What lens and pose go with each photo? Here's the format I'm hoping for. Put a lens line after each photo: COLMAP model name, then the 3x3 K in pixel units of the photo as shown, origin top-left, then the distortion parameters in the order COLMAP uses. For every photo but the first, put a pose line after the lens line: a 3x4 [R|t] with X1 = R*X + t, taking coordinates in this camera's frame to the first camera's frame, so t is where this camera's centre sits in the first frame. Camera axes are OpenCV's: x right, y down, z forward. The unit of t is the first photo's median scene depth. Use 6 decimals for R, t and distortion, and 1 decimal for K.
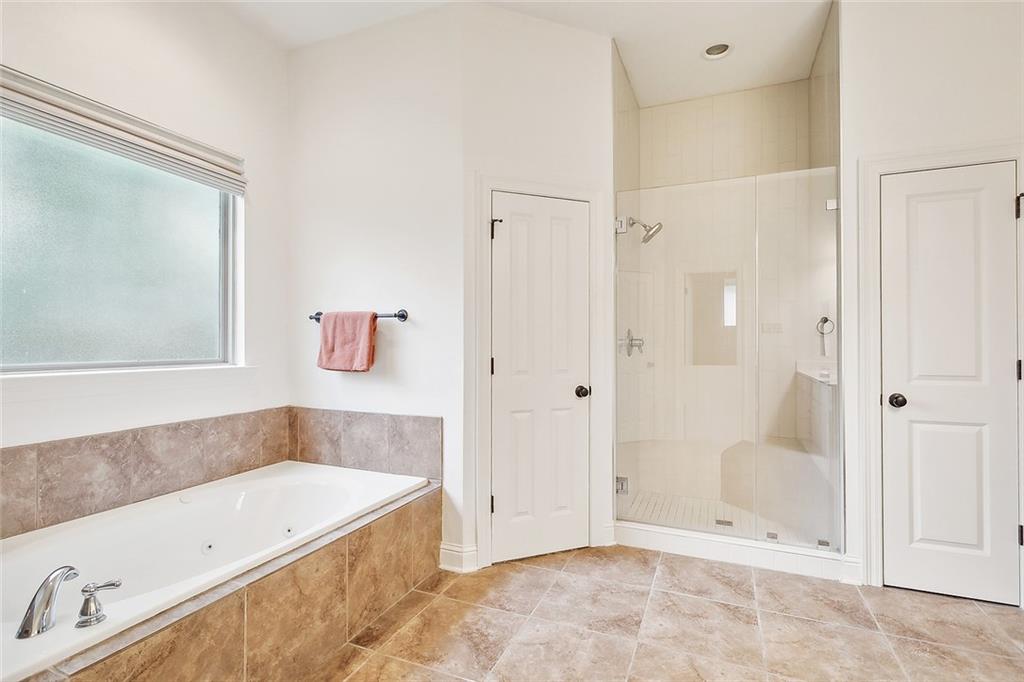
lens RADIAL K [[487.7, 0, 514.0], [0, 487.7, 340.3], [0, 0, 1]] dist [0.005856, -0.000510]
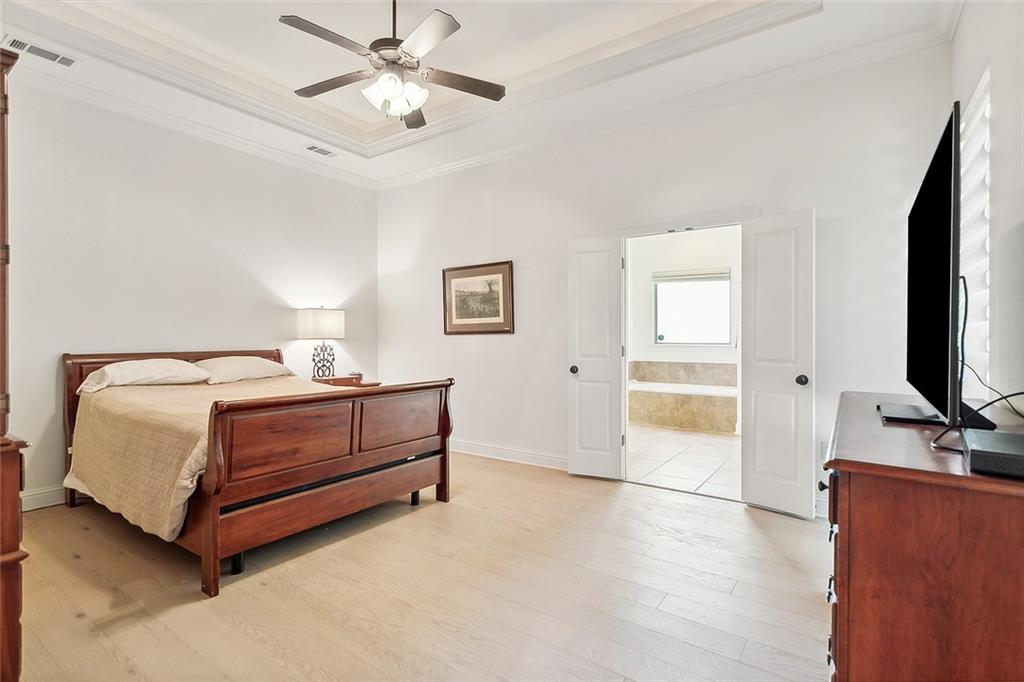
lens RADIAL K [[487.7, 0, 503.7], [0, 487.7, 336.7], [0, 0, 1]] dist [0.005856, -0.000510]
pose [[-0.222347, 0.008717, -0.974929, 2.977873], [0.007118, 0.999948, 0.007317, -0.032454], [0.974942, -0.005313, -0.222398, 0.517037]]
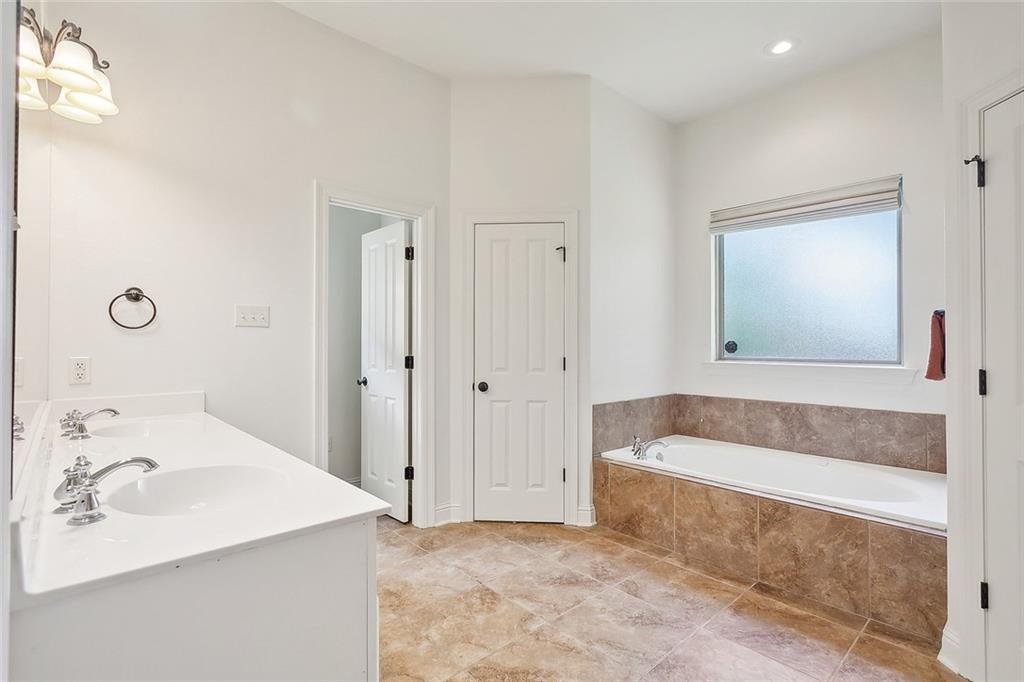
lens RADIAL K [[487.7, 0, 521.0], [0, 487.7, 343.4], [0, 0, 1]] dist [0.005856, -0.000510]
pose [[-0.393091, -0.003696, -0.919492, 0.988232], [0.001722, 0.999987, -0.004756, 0.003801], [0.919498, -0.003453, -0.393079, 0.857296]]
